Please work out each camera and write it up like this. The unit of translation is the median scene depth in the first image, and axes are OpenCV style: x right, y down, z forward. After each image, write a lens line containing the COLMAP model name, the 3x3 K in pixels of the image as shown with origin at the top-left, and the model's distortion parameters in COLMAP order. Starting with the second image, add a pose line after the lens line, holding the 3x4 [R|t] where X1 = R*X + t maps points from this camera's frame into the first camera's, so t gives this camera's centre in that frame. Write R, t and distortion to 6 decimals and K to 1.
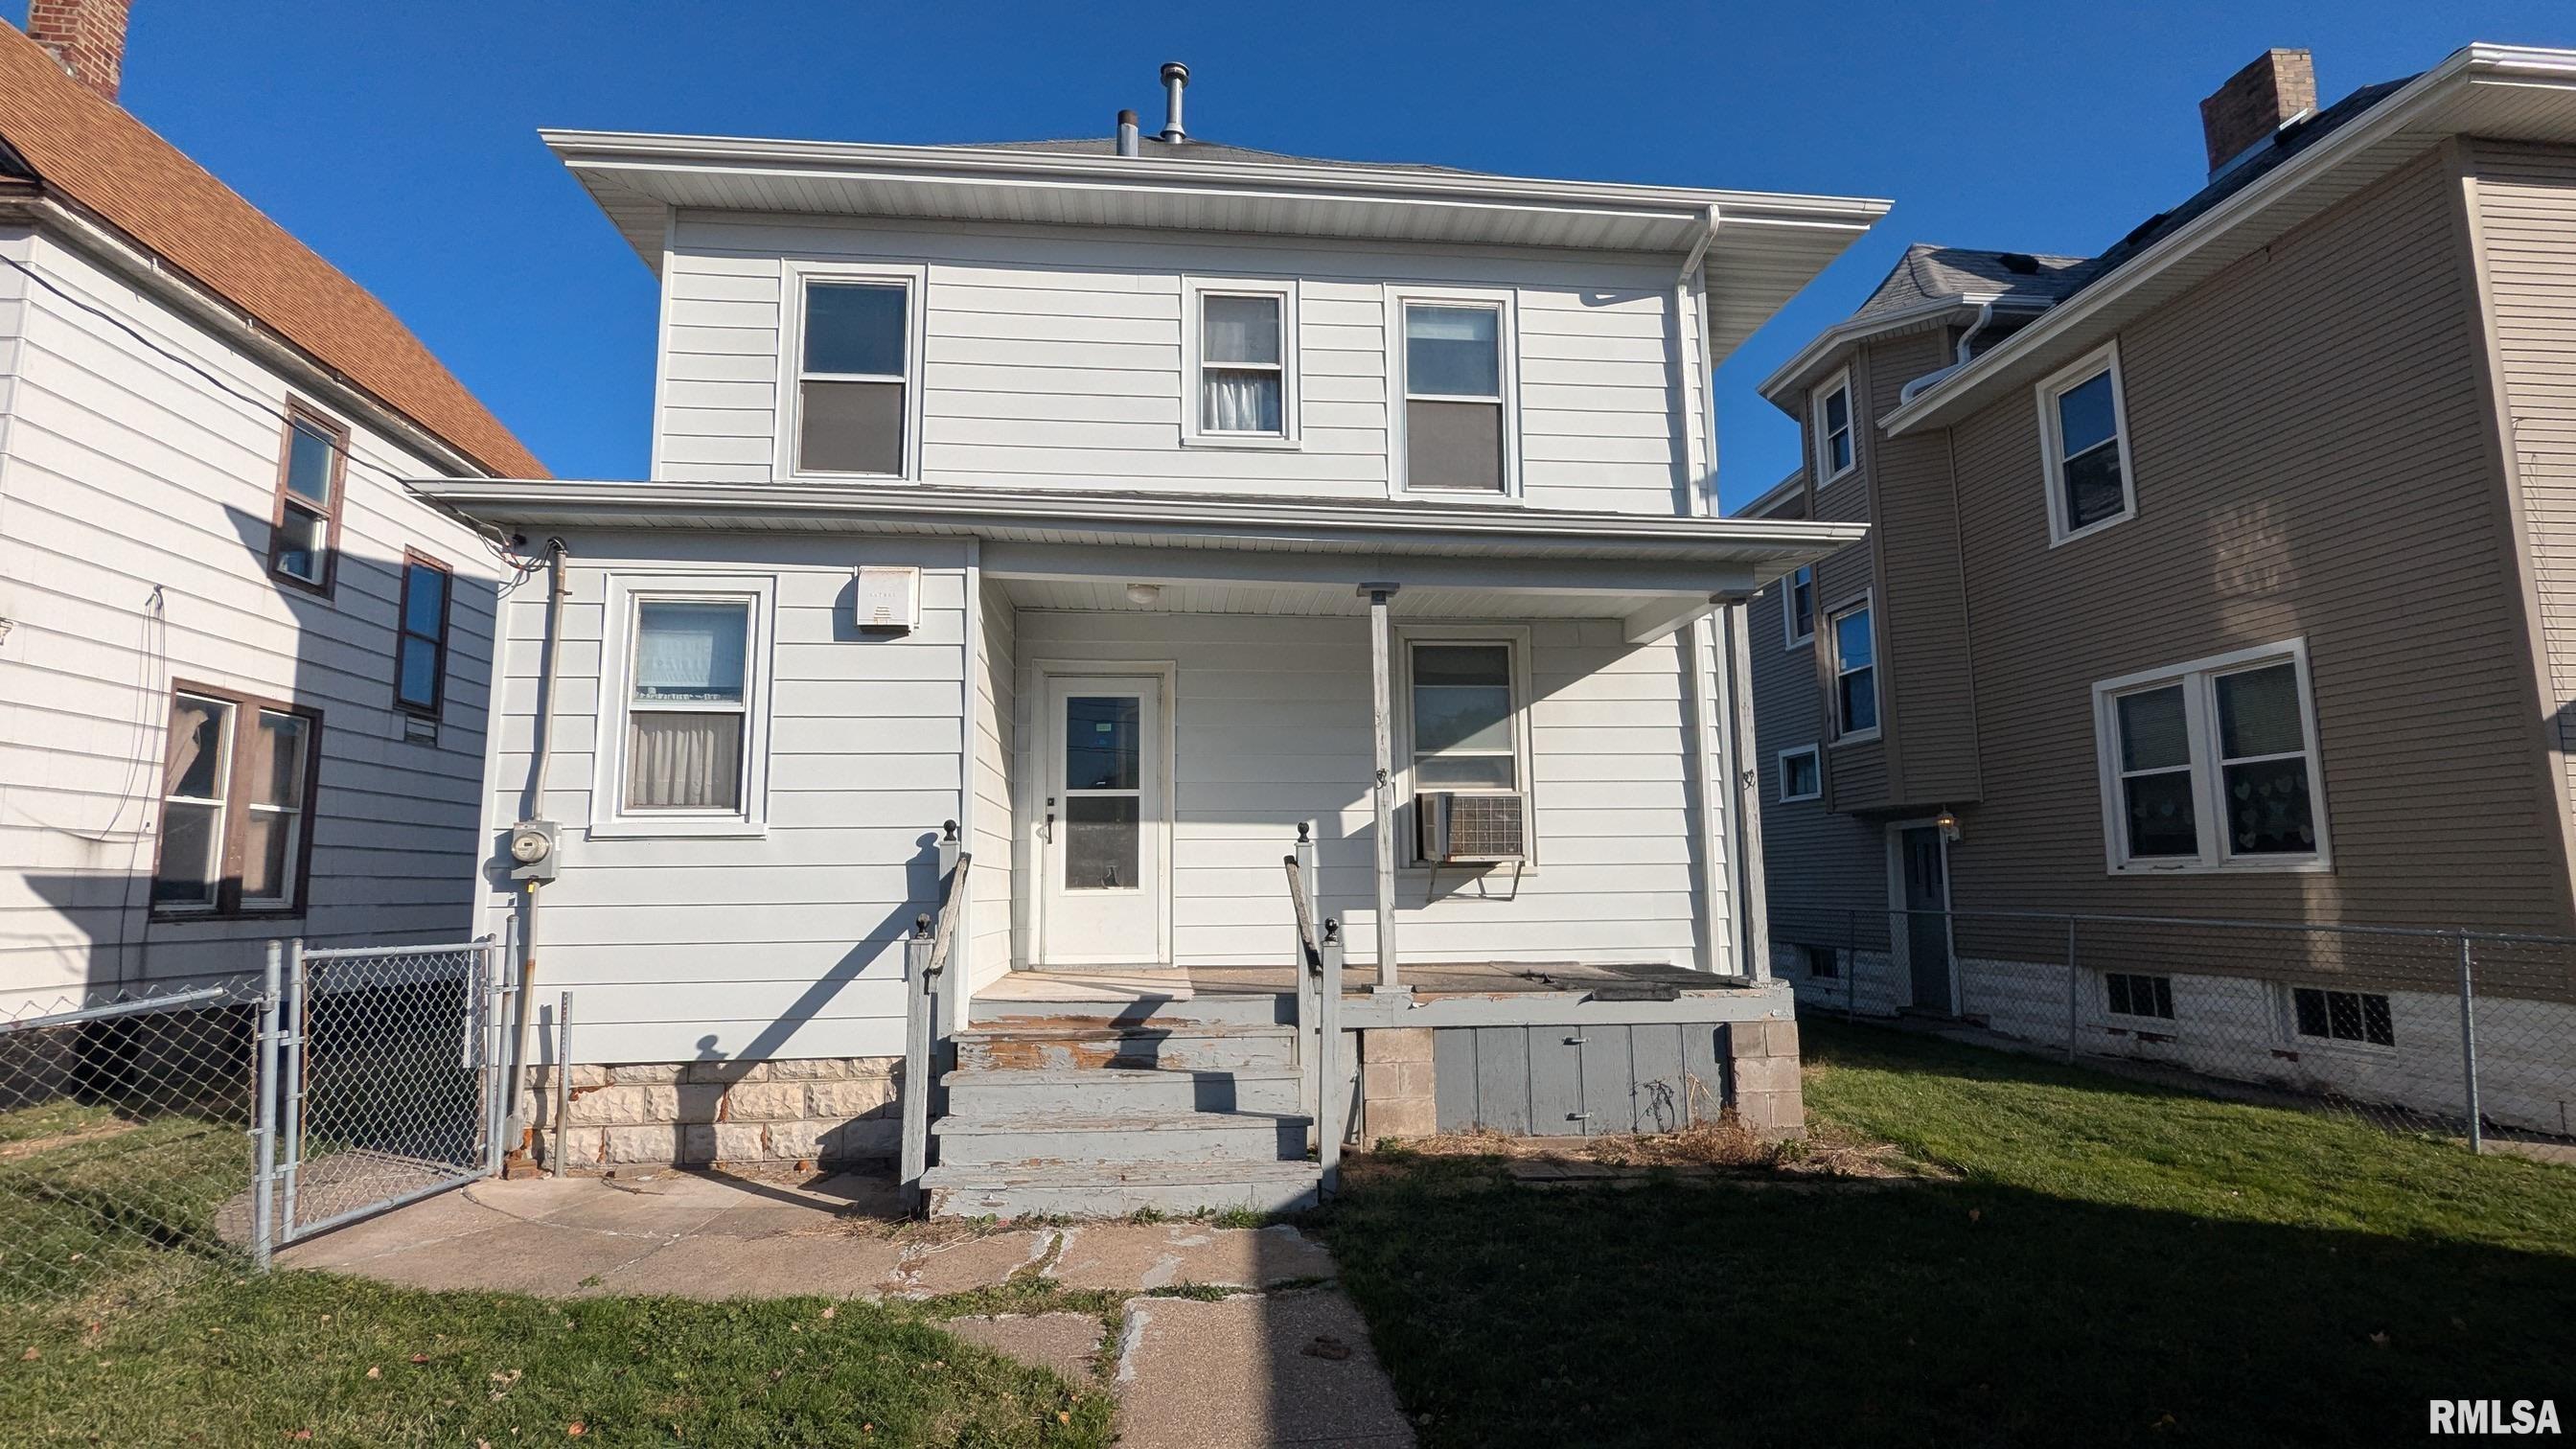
lens RADIAL K [[1214.5, 0, 1289.3], [0, 1214.5, 732.0], [0, 0, 1]] dist [0.004660, -0.000064]
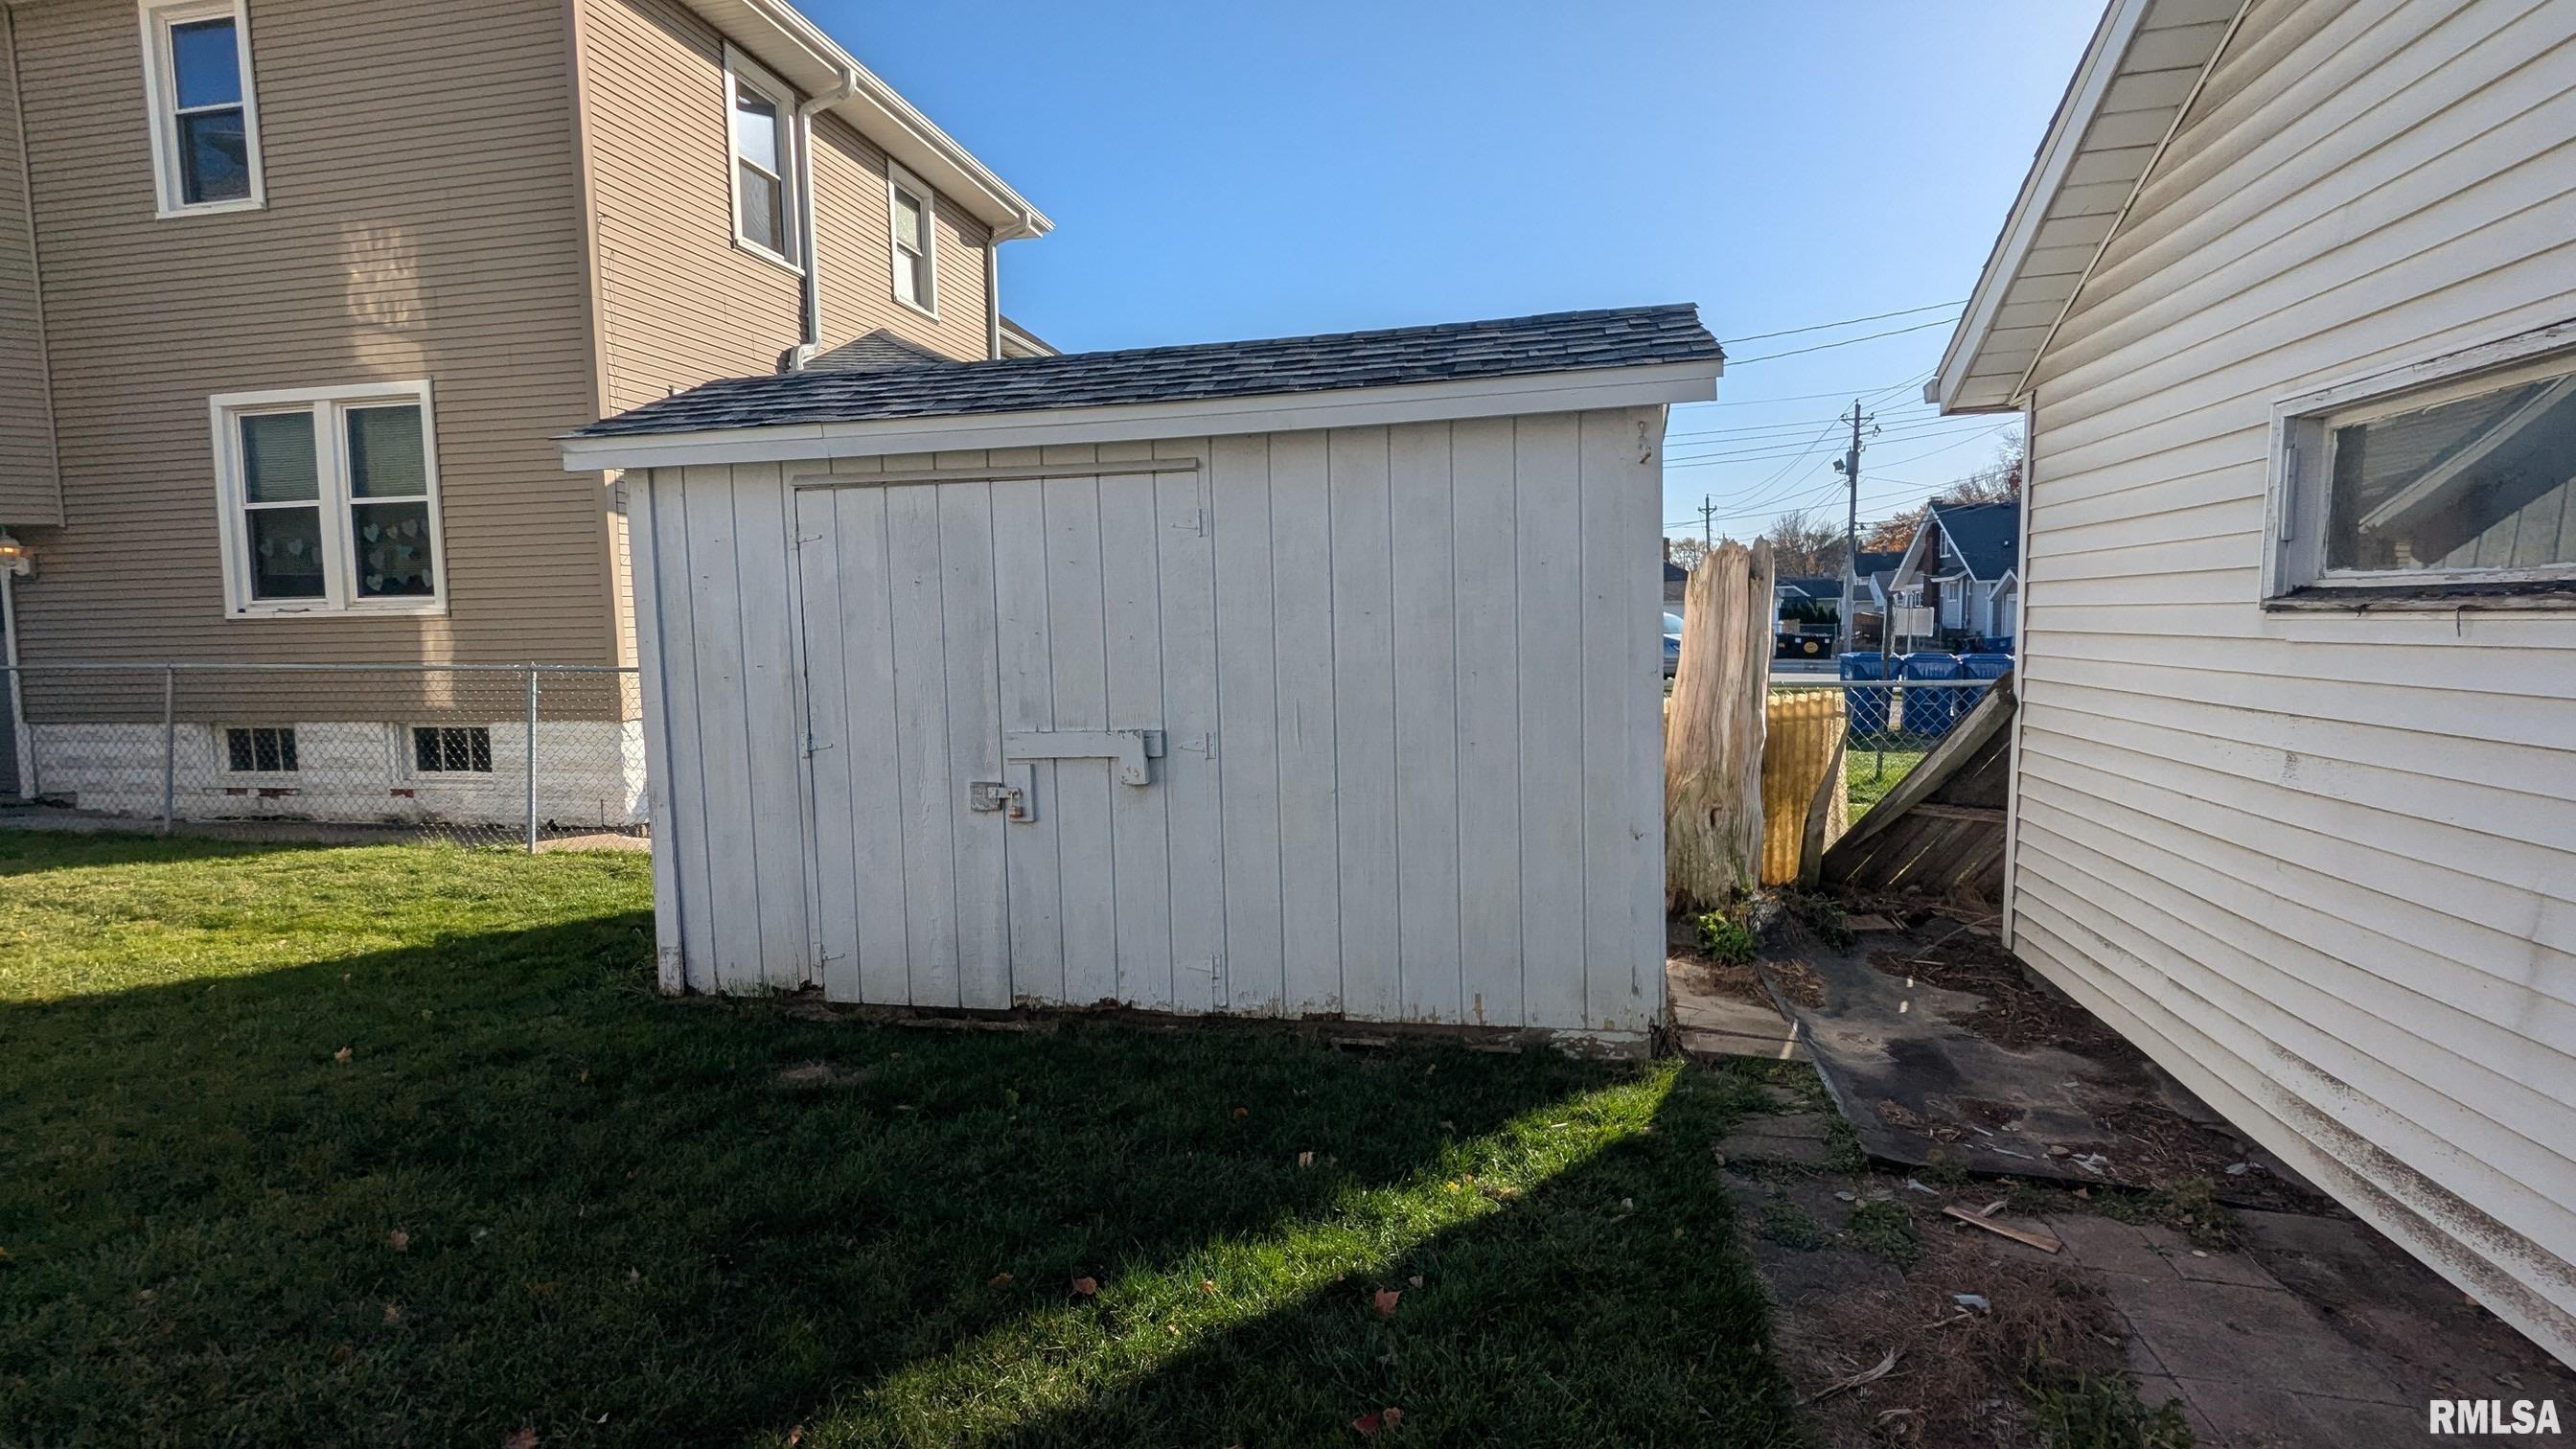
lens RADIAL K [[1214.5, 0, 1290.8], [0, 1214.5, 719.1], [0, 0, 1]] dist [0.004660, -0.000064]
pose [[0.313291, -0.071476, 0.946964, 0.083666], [-0.108161, 0.987989, 0.110356, 0.009619], [-0.943478, -0.136998, 0.301797, -0.006469]]
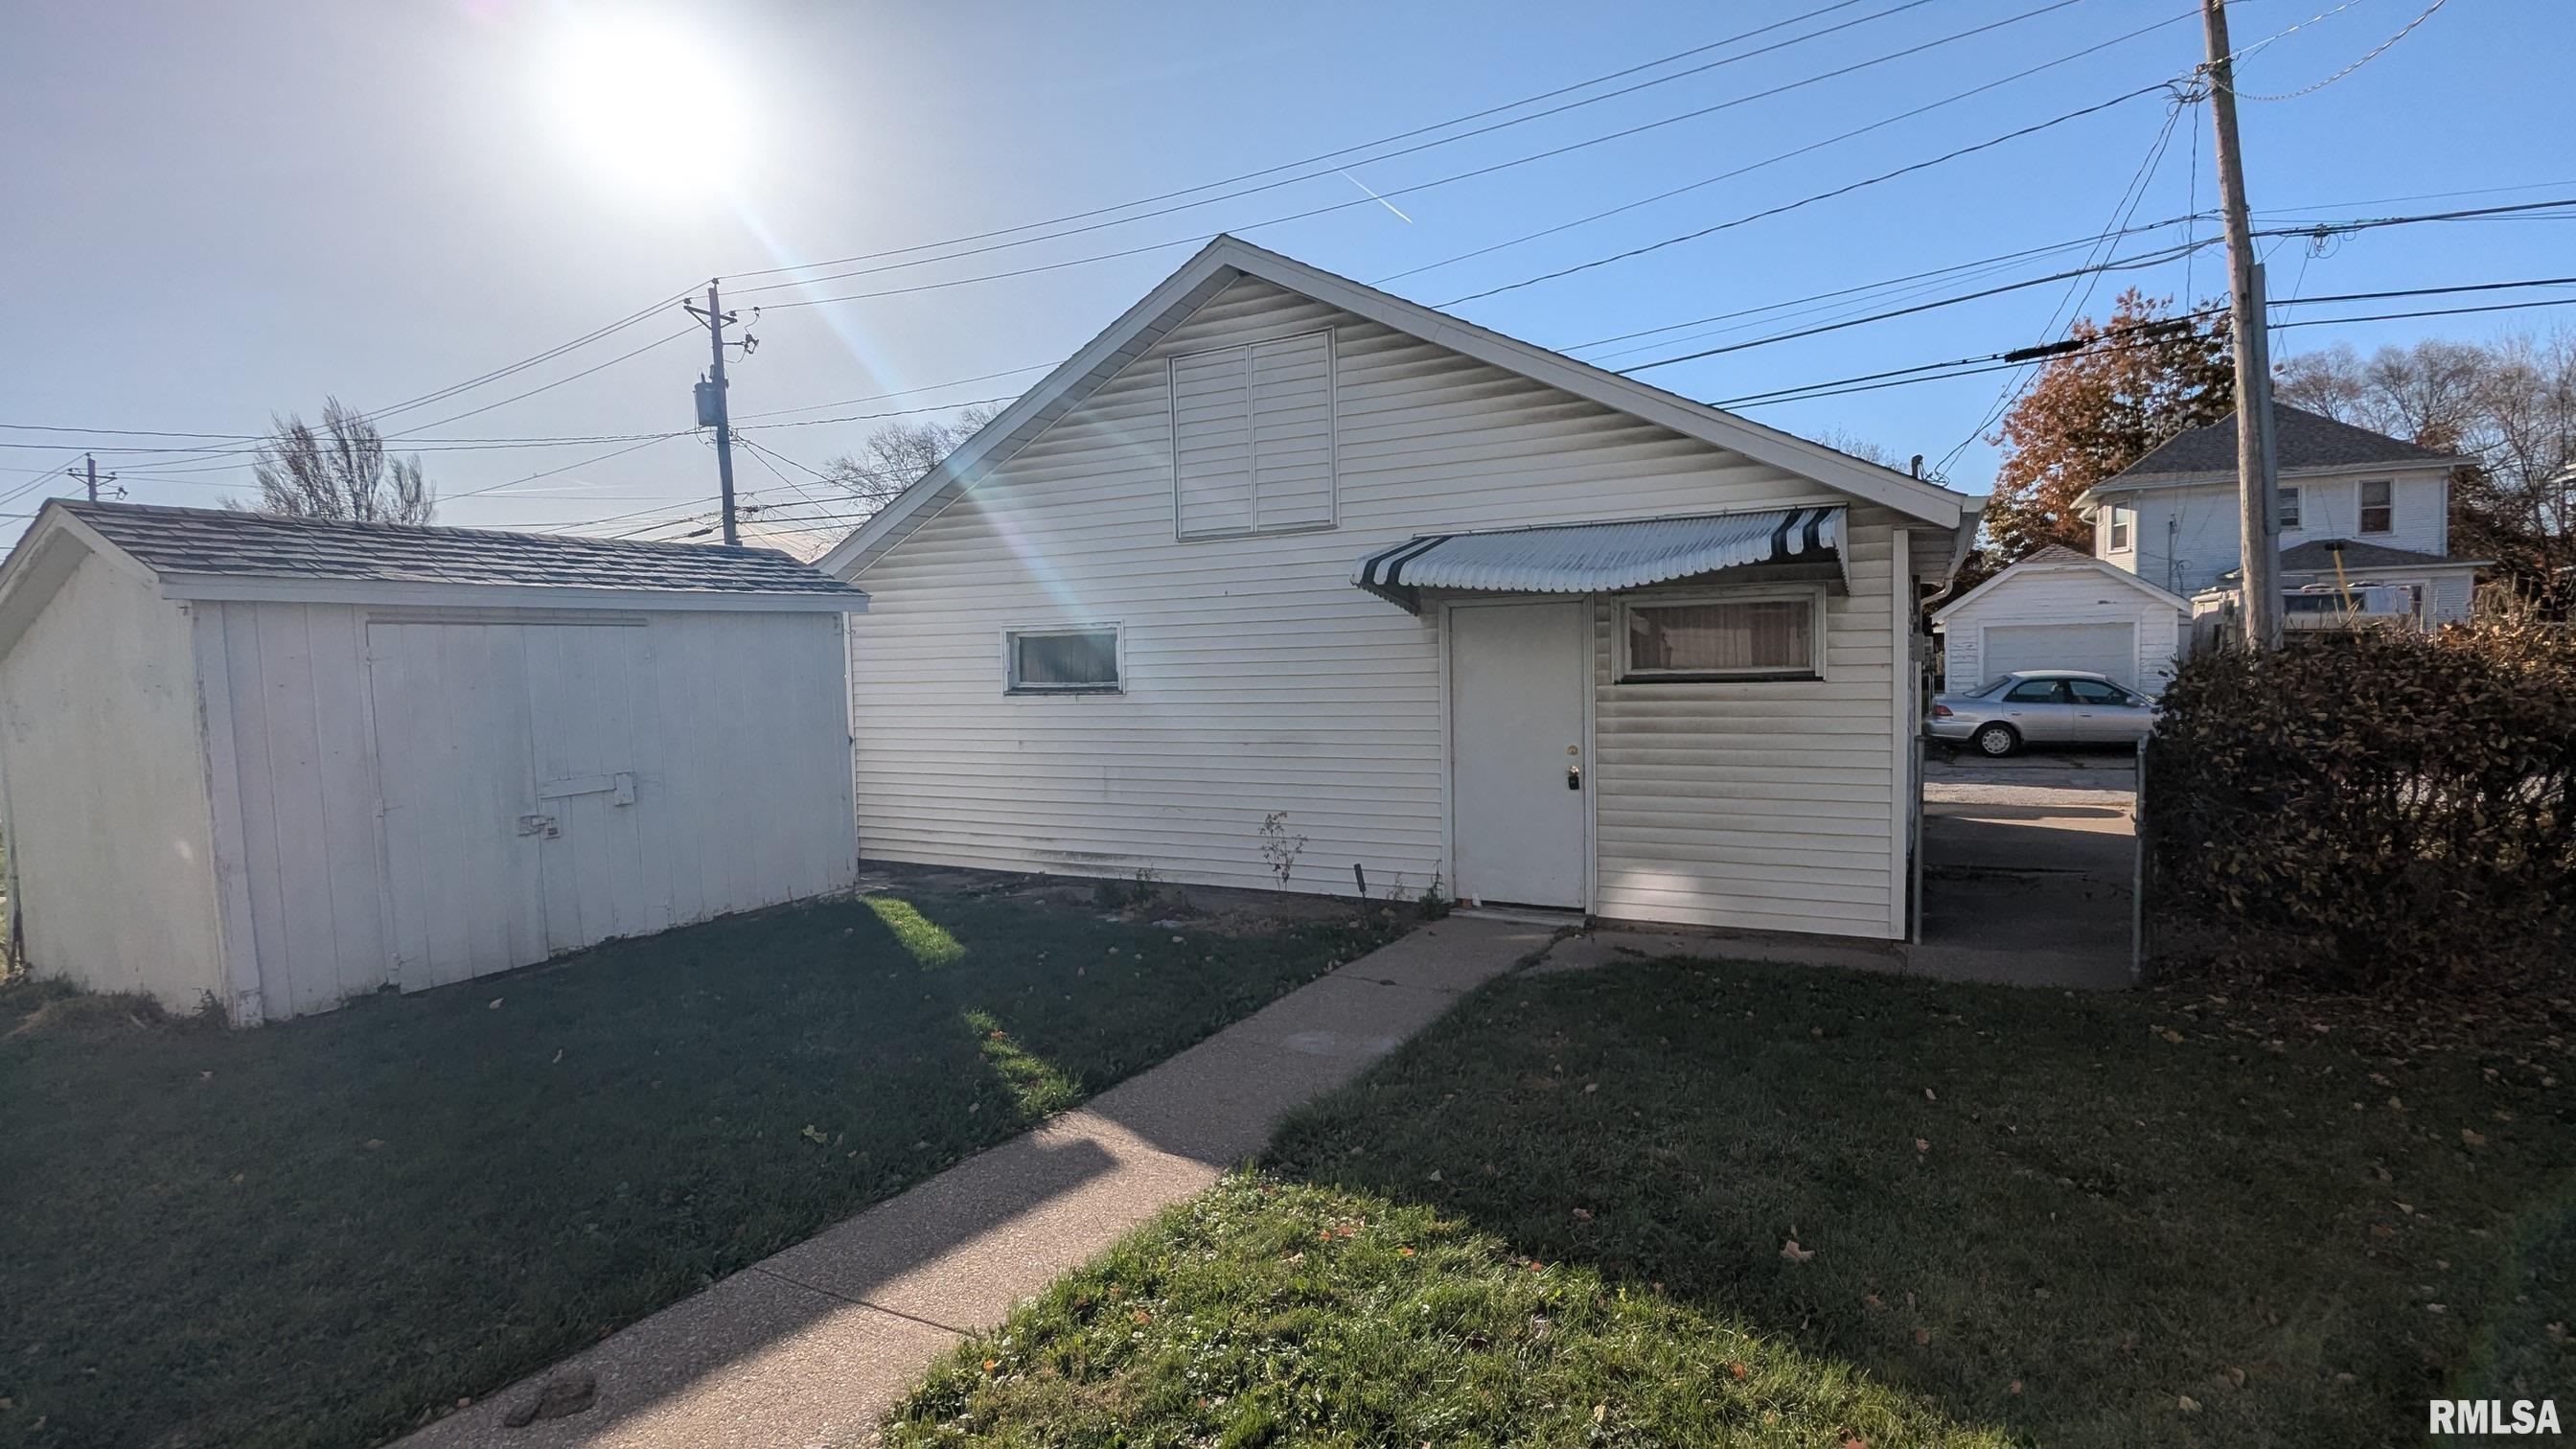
lens RADIAL K [[1214.5, 0, 1288.9], [0, 1214.5, 733.1], [0, 0, 1]] dist [0.004660, -0.000064]
pose [[-0.827566, 0.002349, 0.561363, -0.605736], [-0.035417, 0.997781, -0.056387, 0.123175], [-0.560250, -0.066546, -0.825646, 1.066275]]
